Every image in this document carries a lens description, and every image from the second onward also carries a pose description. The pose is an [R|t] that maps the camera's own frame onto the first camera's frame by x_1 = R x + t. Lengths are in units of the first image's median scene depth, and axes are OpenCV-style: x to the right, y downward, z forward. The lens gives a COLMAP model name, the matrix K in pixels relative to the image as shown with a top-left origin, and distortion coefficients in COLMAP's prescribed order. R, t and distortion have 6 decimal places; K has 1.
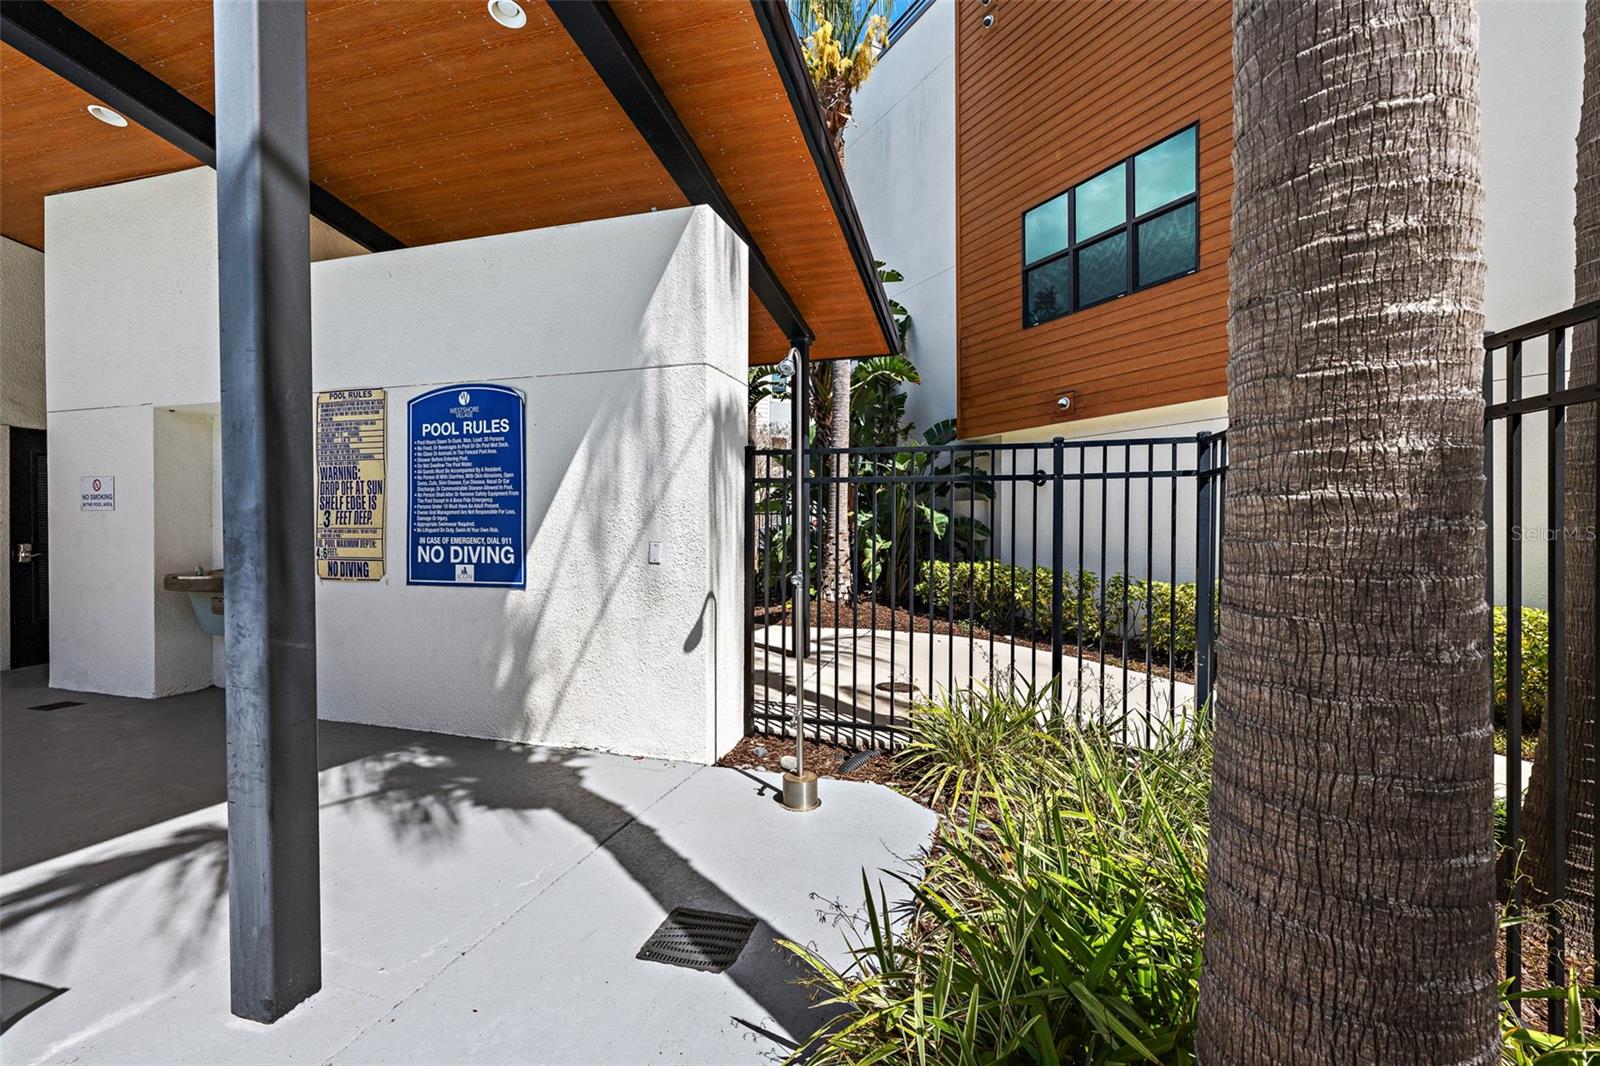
lens RADIAL K [[661.6, 0, 799.1], [0, 661.6, 529.3], [0, 0, 1]] dist [0.000302, -0.000751]
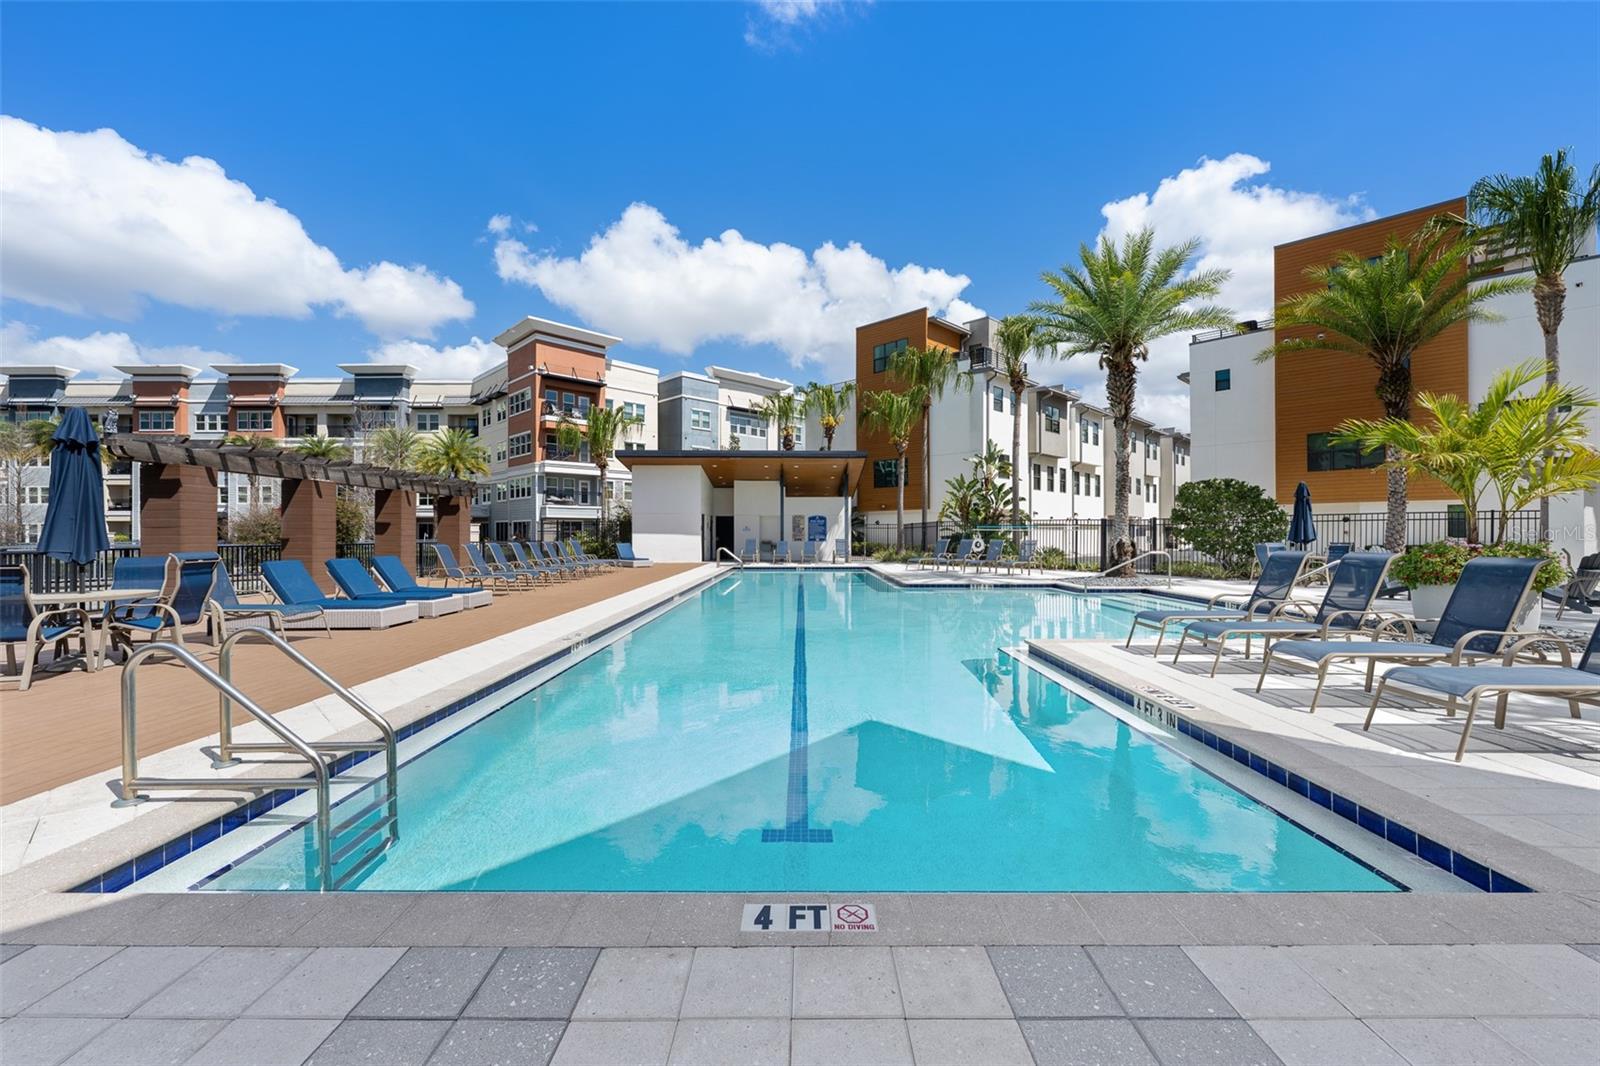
lens RADIAL K [[637.6, 0, 801.6], [0, 637.6, 535.1], [0, 0, 1]] dist [-0.000245, 0.000272]
pose [[0.955260, -0.004993, 0.295725, -2.850410], [0.006818, 0.999964, -0.005140, 0.051380], [-0.295689, 0.006927, 0.955259, -6.038485]]
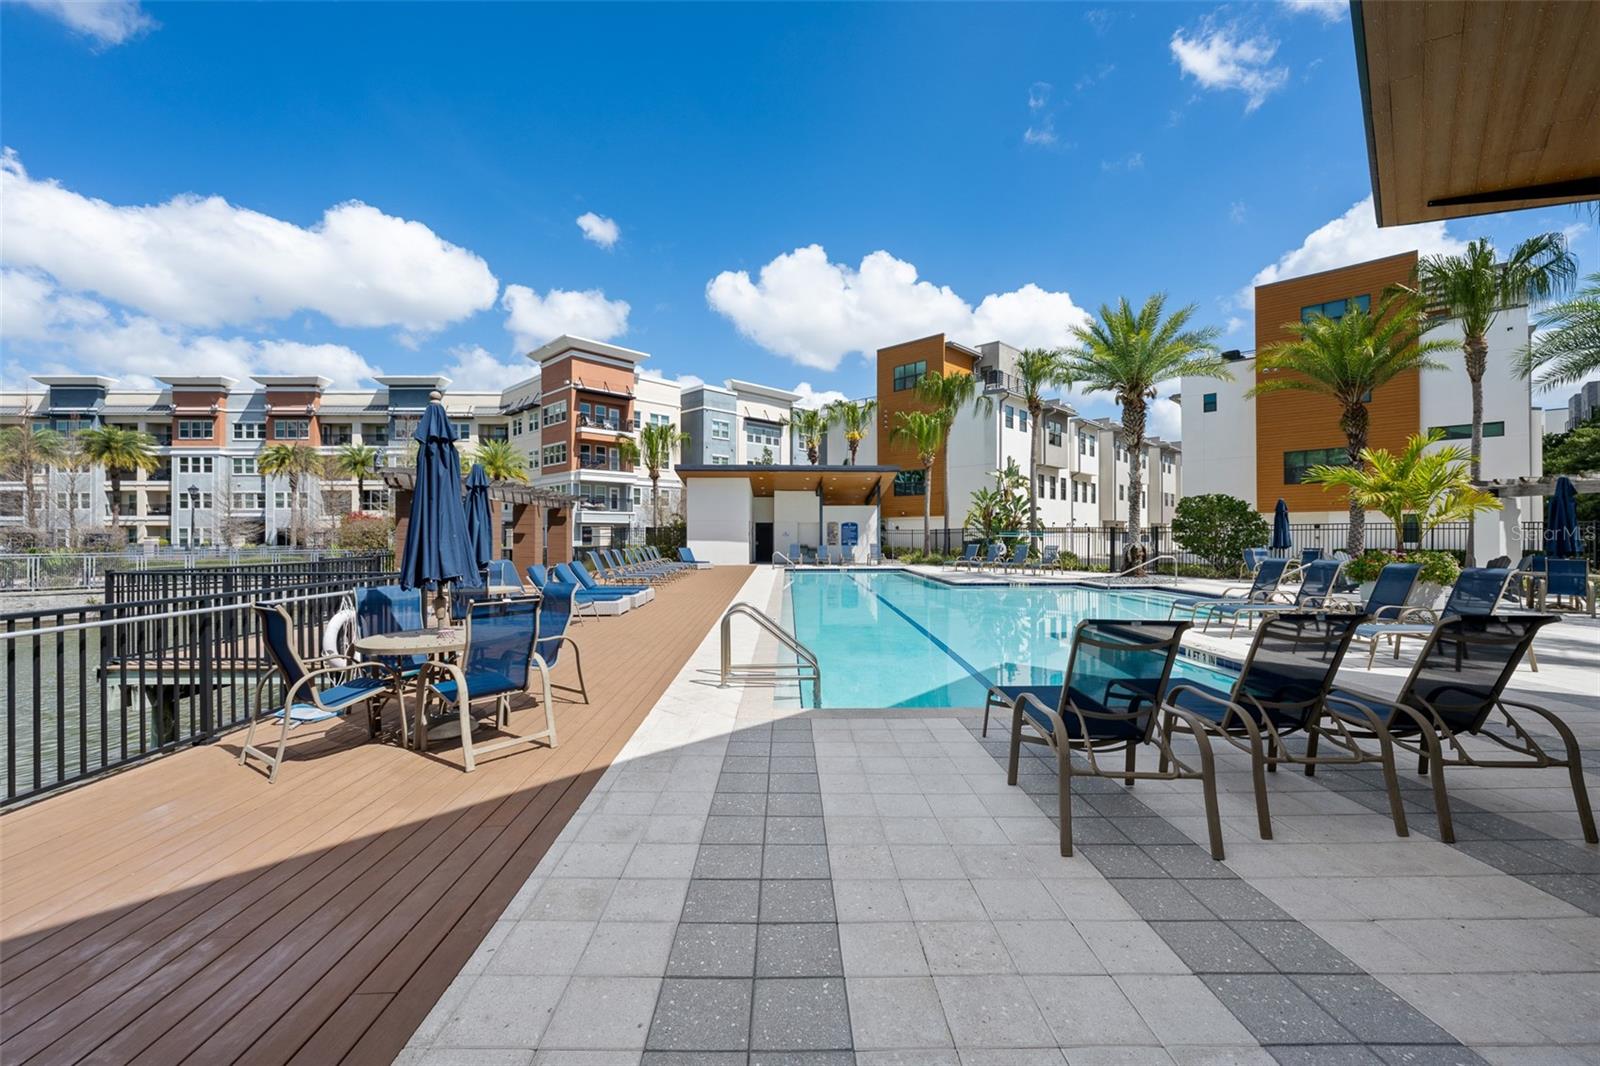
lens RADIAL K [[637.6, 0, 799.0], [0, 637.6, 535.5], [0, 0, 1]] dist [-0.000245, 0.000272]
pose [[0.948396, -0.005444, 0.317042, -3.706398], [0.007885, 0.999948, -0.006417, 0.004086], [-0.316991, 0.008586, 0.948390, -6.597746]]
